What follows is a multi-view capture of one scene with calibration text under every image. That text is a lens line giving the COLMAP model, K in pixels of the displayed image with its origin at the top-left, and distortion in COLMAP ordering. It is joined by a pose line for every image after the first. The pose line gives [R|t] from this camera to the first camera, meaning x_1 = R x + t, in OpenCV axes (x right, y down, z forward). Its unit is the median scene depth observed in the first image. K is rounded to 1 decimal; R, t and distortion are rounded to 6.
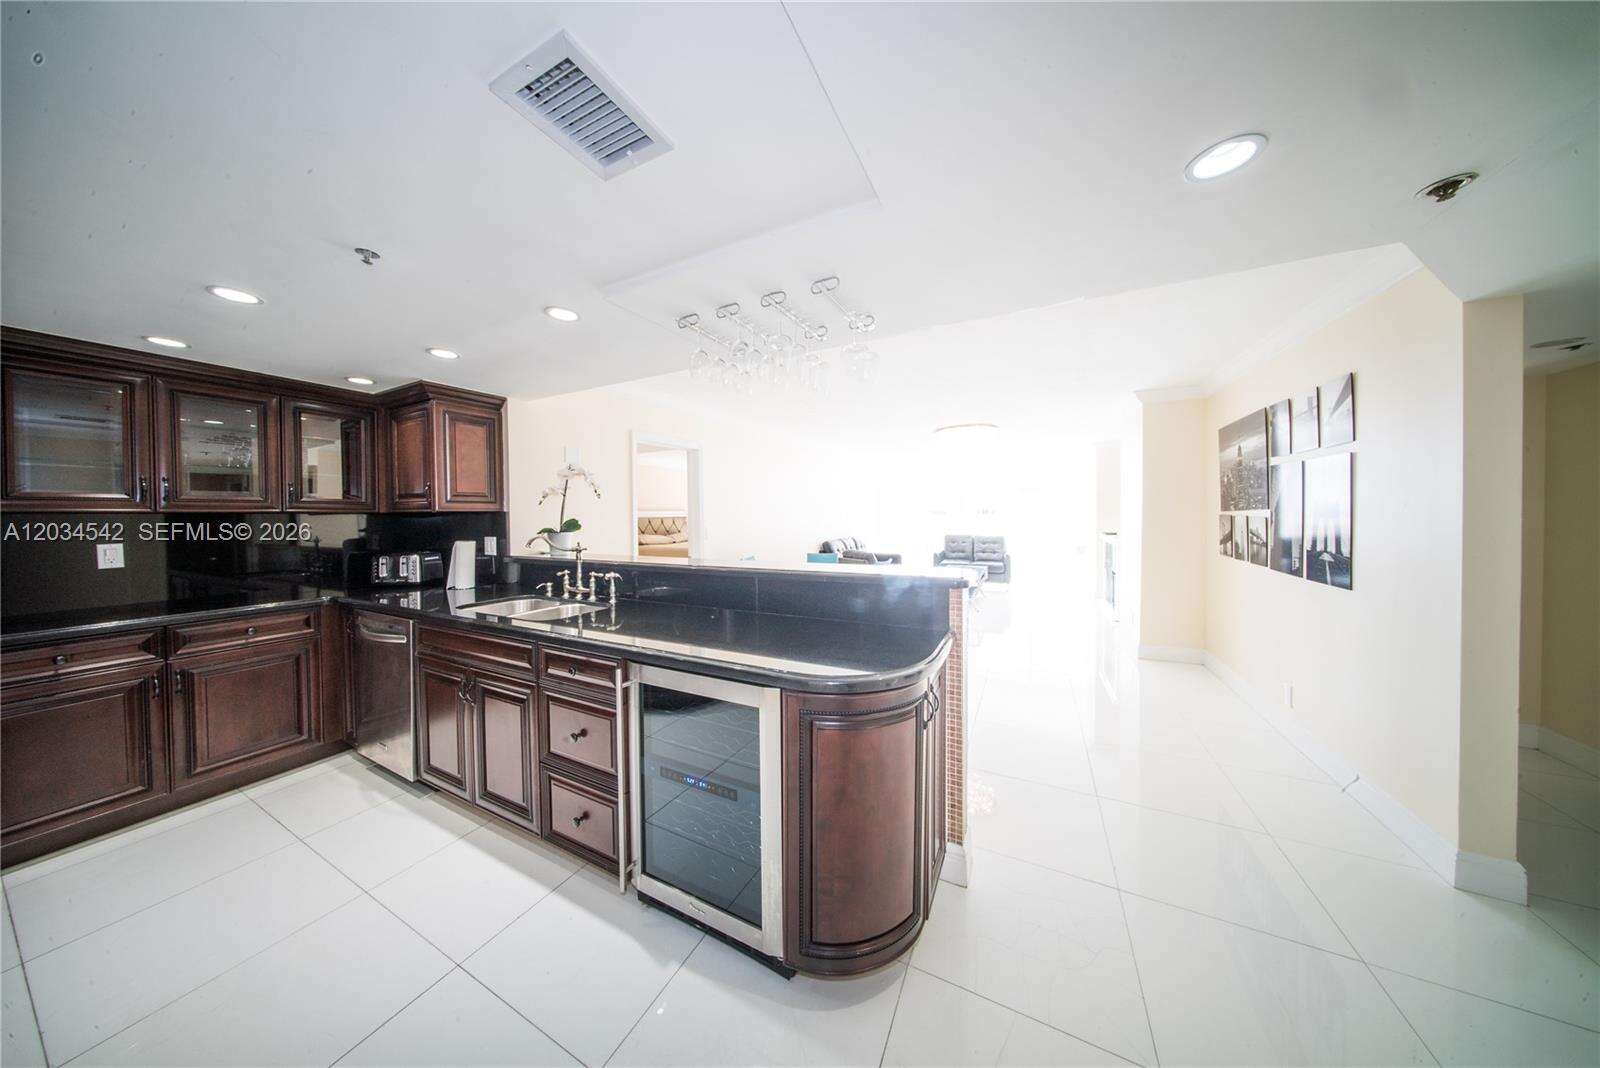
lens RADIAL K [[460.3, 0, 796.5], [0, 460.3, 524.5], [0, 0, 1]] dist [0.000005, 0.000021]
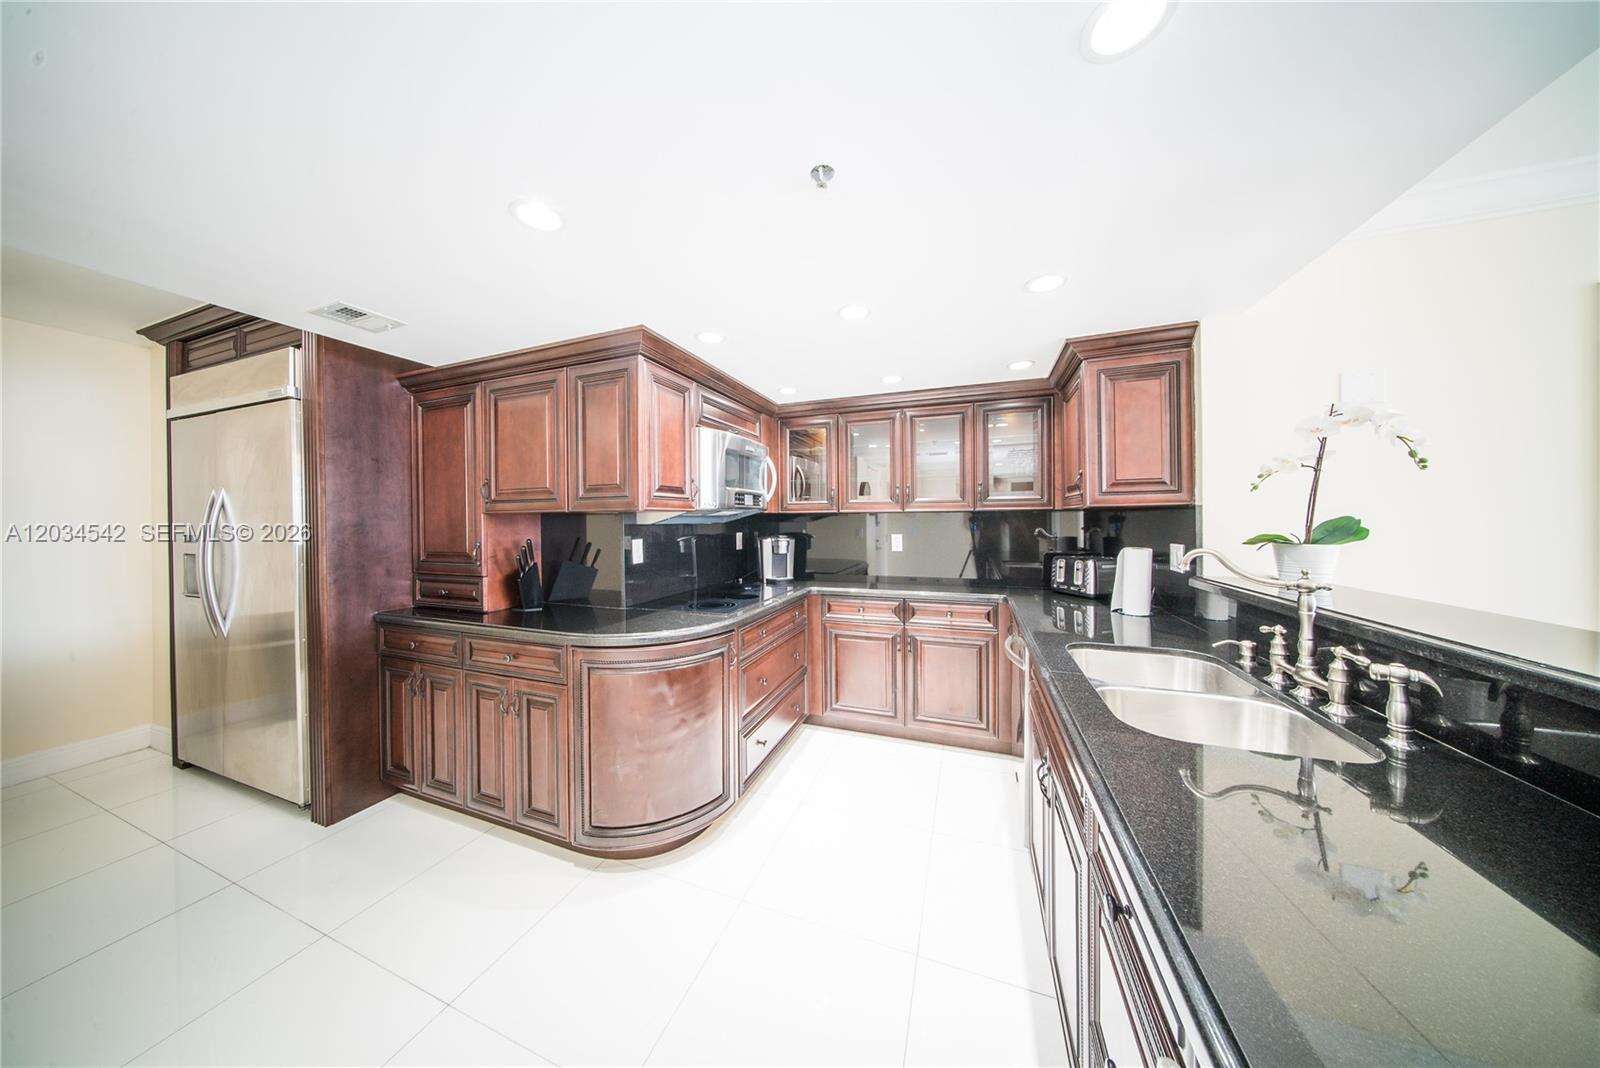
lens RADIAL K [[460.3, 0, 796.5], [0, 460.3, 524.5], [0, 0, 1]] dist [0.000005, 0.000021]
pose [[0.118741, 0.017723, -0.992767, -0.085468], [-0.008797, 0.999820, 0.016797, -0.008441], [0.992886, 0.006739, 0.118876, 0.431936]]
